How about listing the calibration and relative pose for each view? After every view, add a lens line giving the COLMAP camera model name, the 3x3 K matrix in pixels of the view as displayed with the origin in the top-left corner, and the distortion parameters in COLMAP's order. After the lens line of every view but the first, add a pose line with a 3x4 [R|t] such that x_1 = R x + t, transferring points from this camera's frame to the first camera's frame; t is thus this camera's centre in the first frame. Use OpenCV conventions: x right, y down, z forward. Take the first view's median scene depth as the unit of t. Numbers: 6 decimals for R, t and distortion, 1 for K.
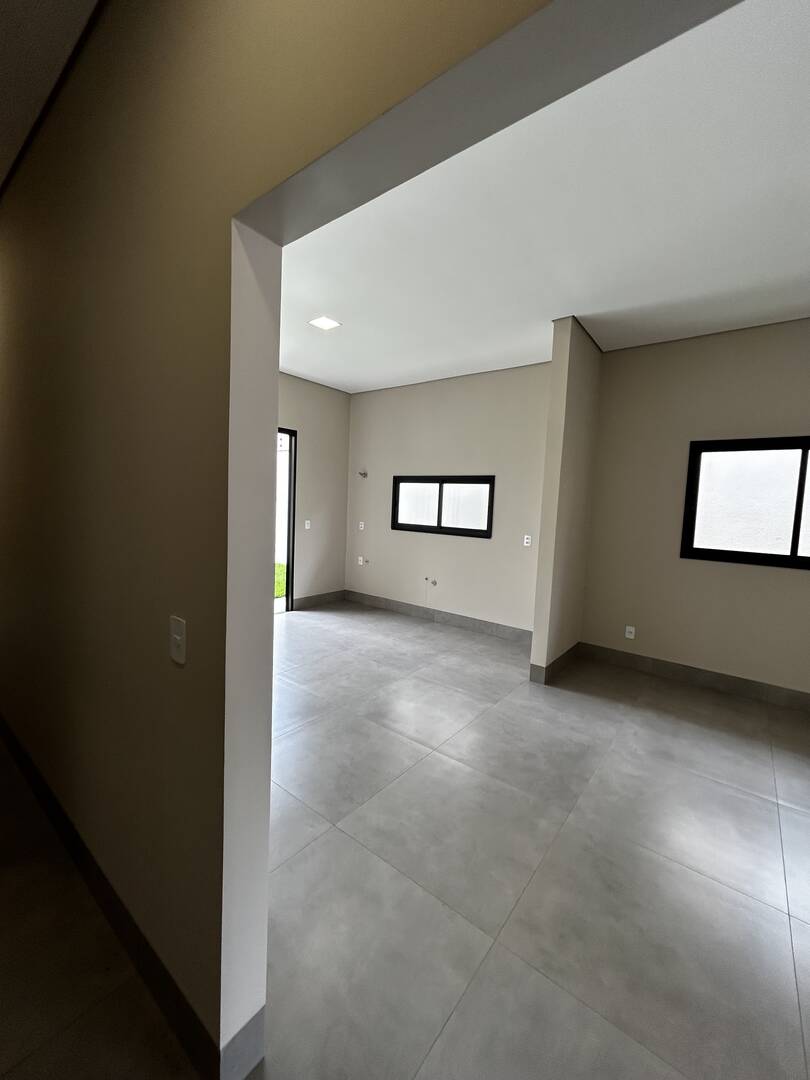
lens RADIAL K [[433.6, 0, 405.9], [0, 433.6, 538.2], [0, 0, 1]] dist [0.001948, -0.000374]
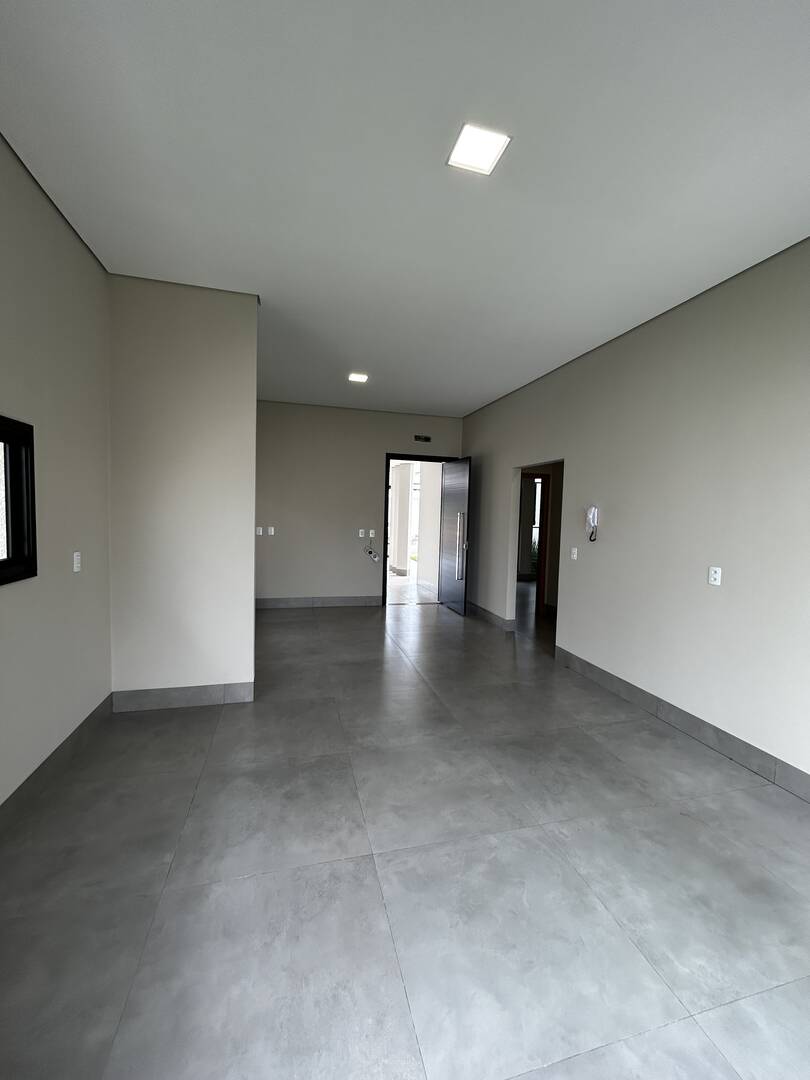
lens RADIAL K [[433.6, 0, 404.1], [0, 433.6, 539.2], [0, 0, 1]] dist [0.001948, -0.000374]
pose [[-0.795305, -0.109110, 0.596309, -0.390086], [-0.017226, 0.987339, 0.157685, -0.123483], [-0.605964, 0.115135, -0.787116, 1.273140]]
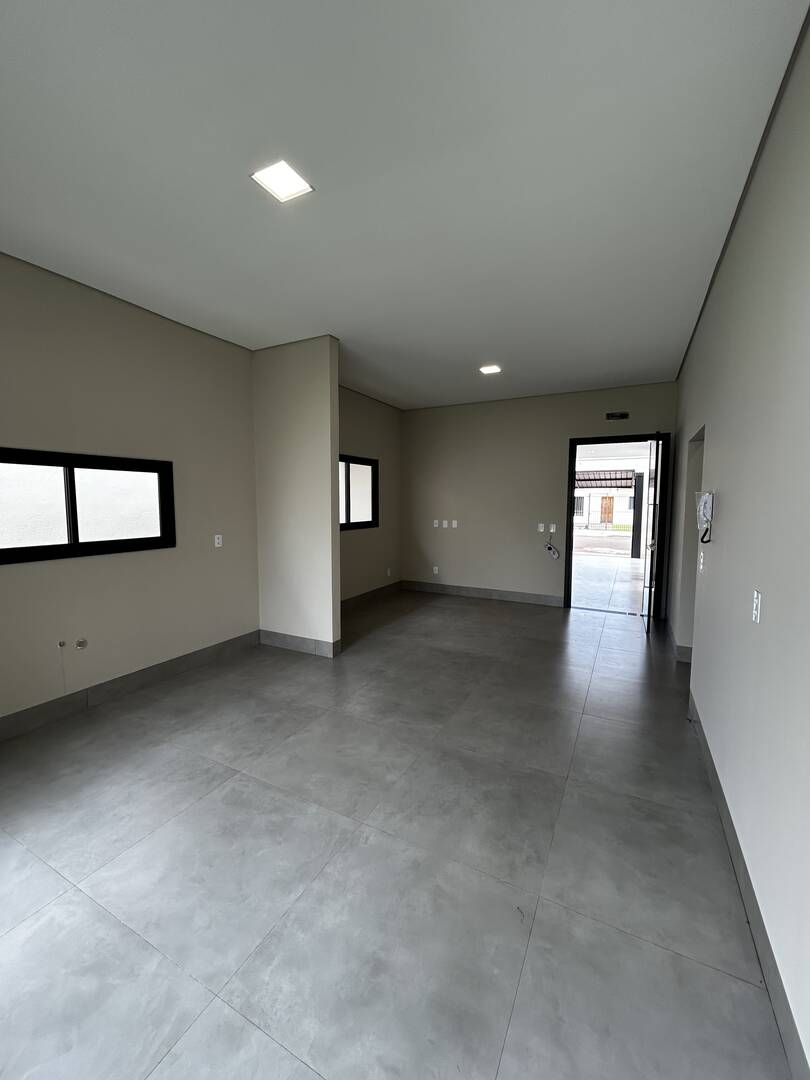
lens RADIAL K [[433.6, 0, 405.1], [0, 433.6, 539.2], [0, 0, 1]] dist [0.001948, -0.000374]
pose [[-0.177658, -0.136518, 0.974577, -0.687281], [0.069686, 0.986100, 0.150835, -0.111291], [-0.981622, 0.094711, -0.165675, 0.840612]]
